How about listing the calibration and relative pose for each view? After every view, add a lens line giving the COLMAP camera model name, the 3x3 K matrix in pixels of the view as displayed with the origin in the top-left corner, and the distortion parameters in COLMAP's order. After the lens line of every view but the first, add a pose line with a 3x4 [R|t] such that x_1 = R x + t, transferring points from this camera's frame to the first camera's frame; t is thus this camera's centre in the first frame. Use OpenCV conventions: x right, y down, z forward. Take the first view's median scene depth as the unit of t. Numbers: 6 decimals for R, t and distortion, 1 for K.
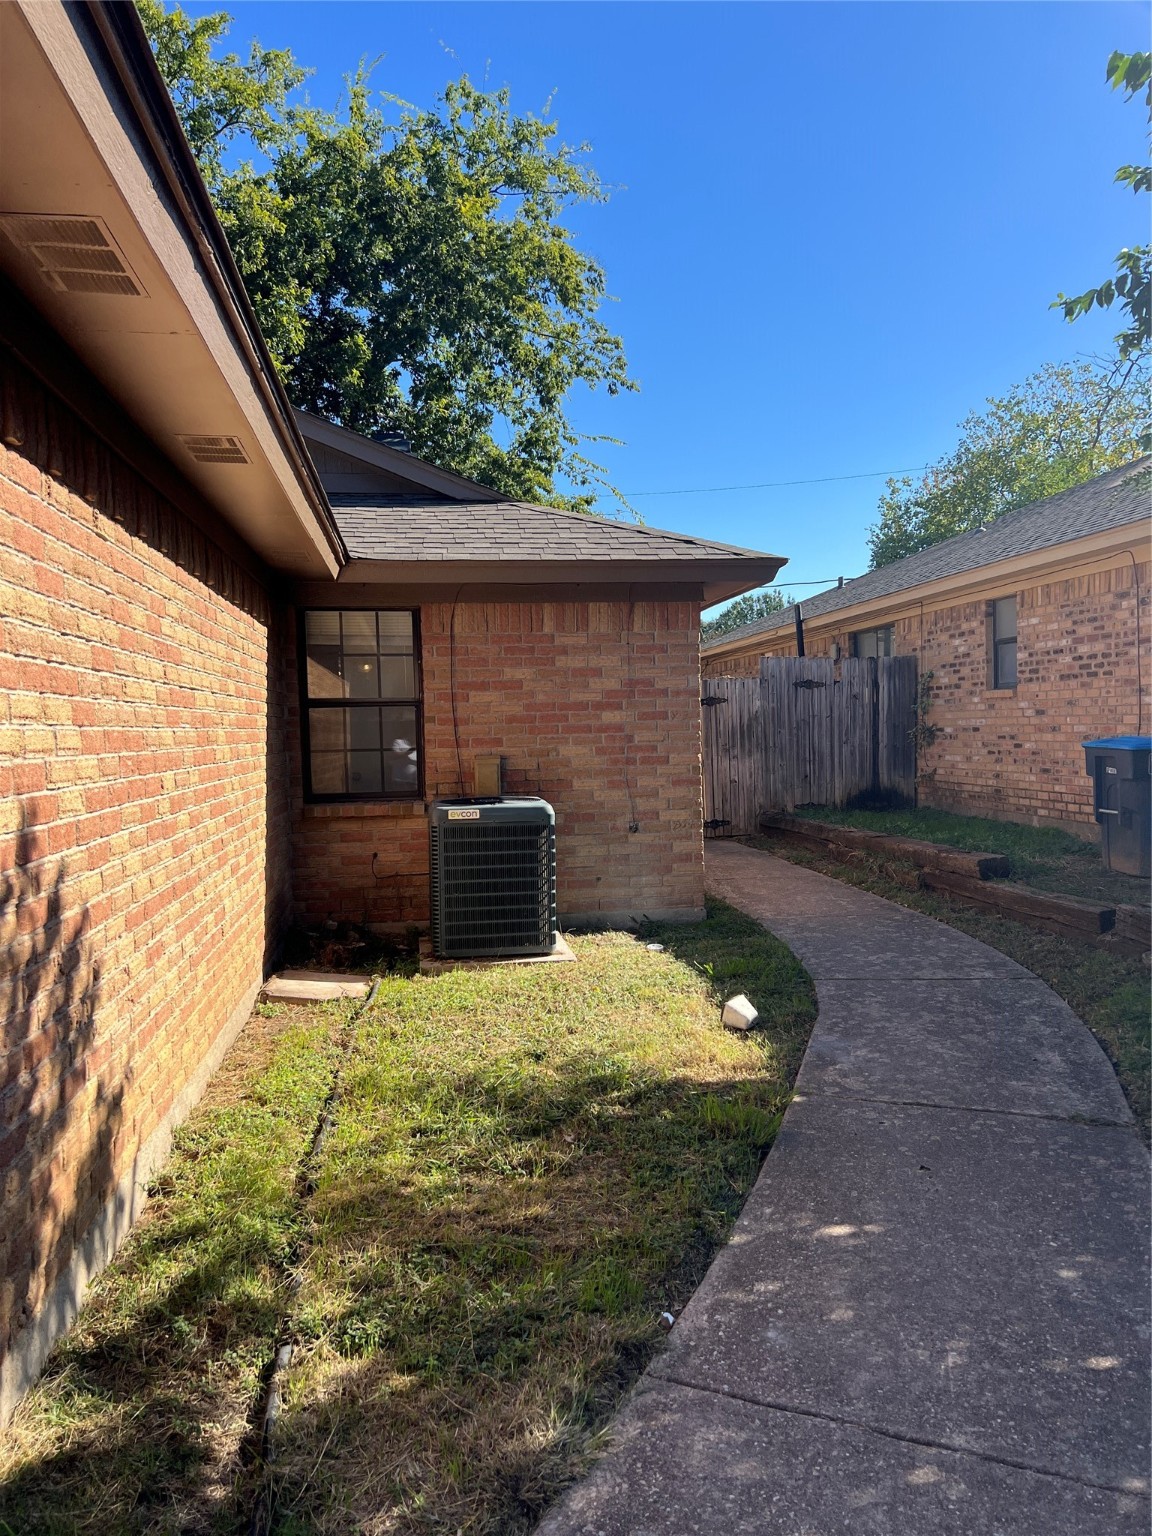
lens RADIAL K [[1160.6, 0, 573.4], [0, 1160.6, 773.1], [0, 0, 1]] dist [0.016533, 0.000696]
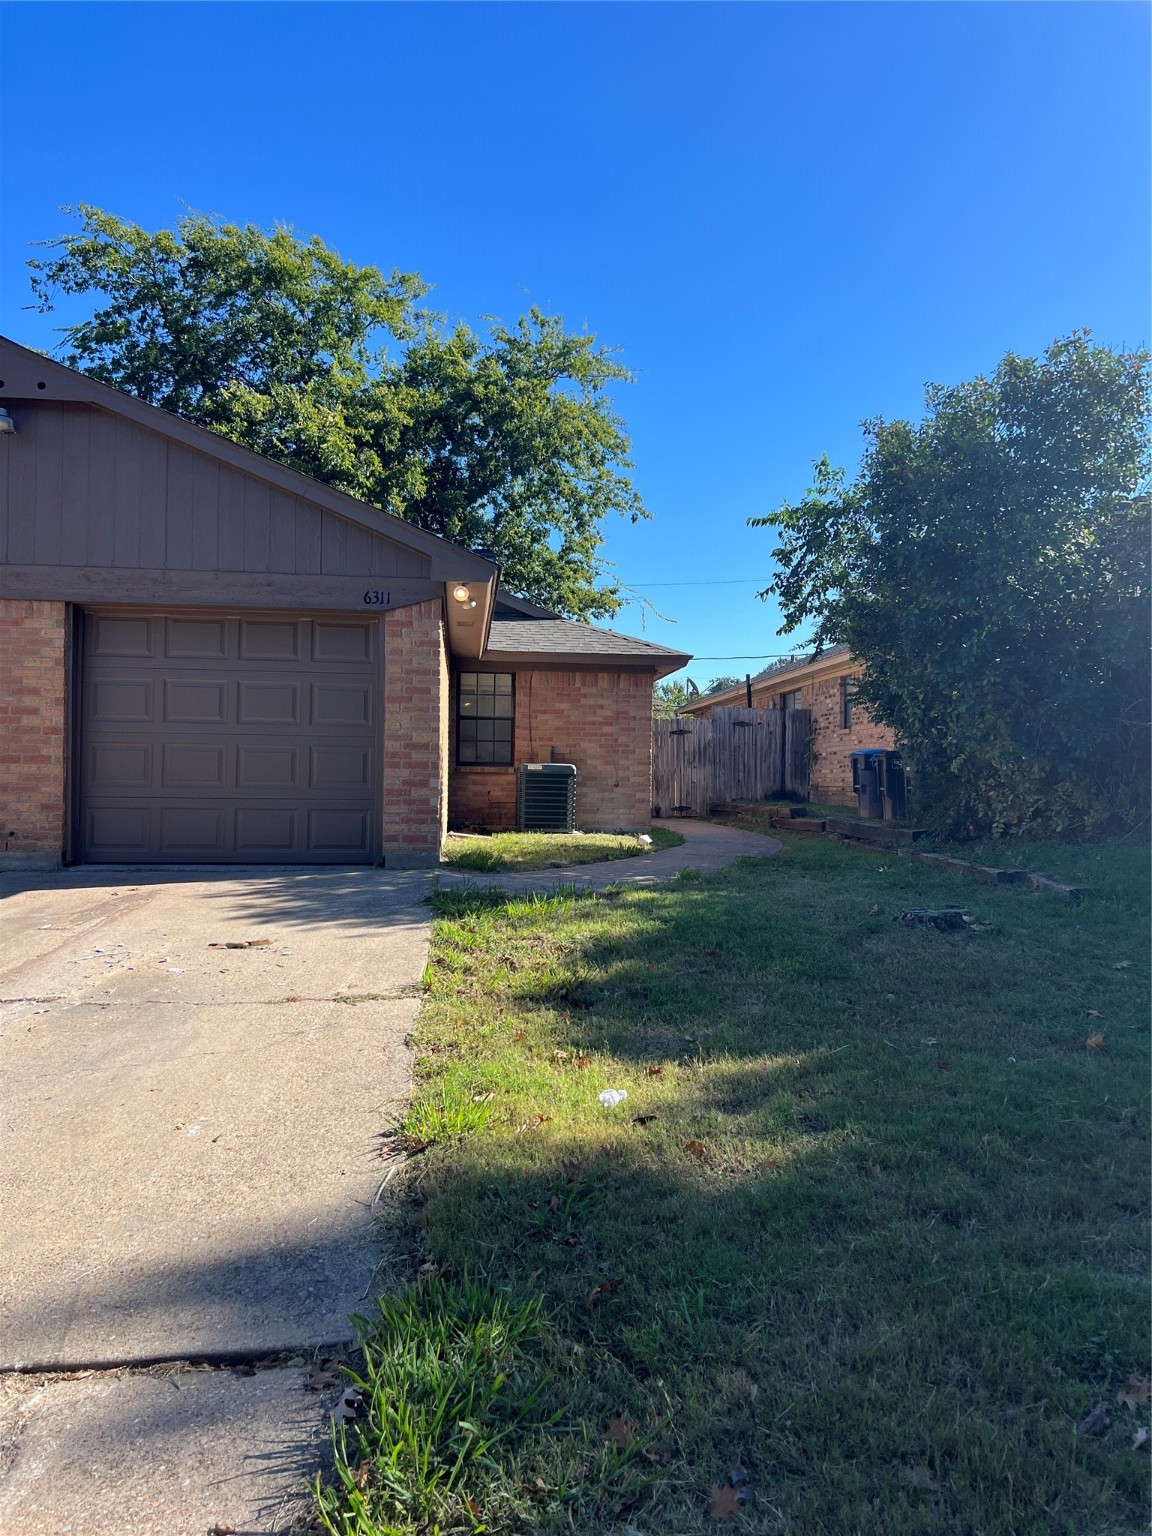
lens RADIAL K [[1160.6, 0, 577.3], [0, 1160.6, 764.9], [0, 0, 1]] dist [0.016533, 0.000696]
pose [[0.998839, 0.036034, -0.031983, 0.047420], [-0.037665, 0.997938, -0.051968, 0.119869], [0.030045, 0.053112, 0.998136, -1.012468]]
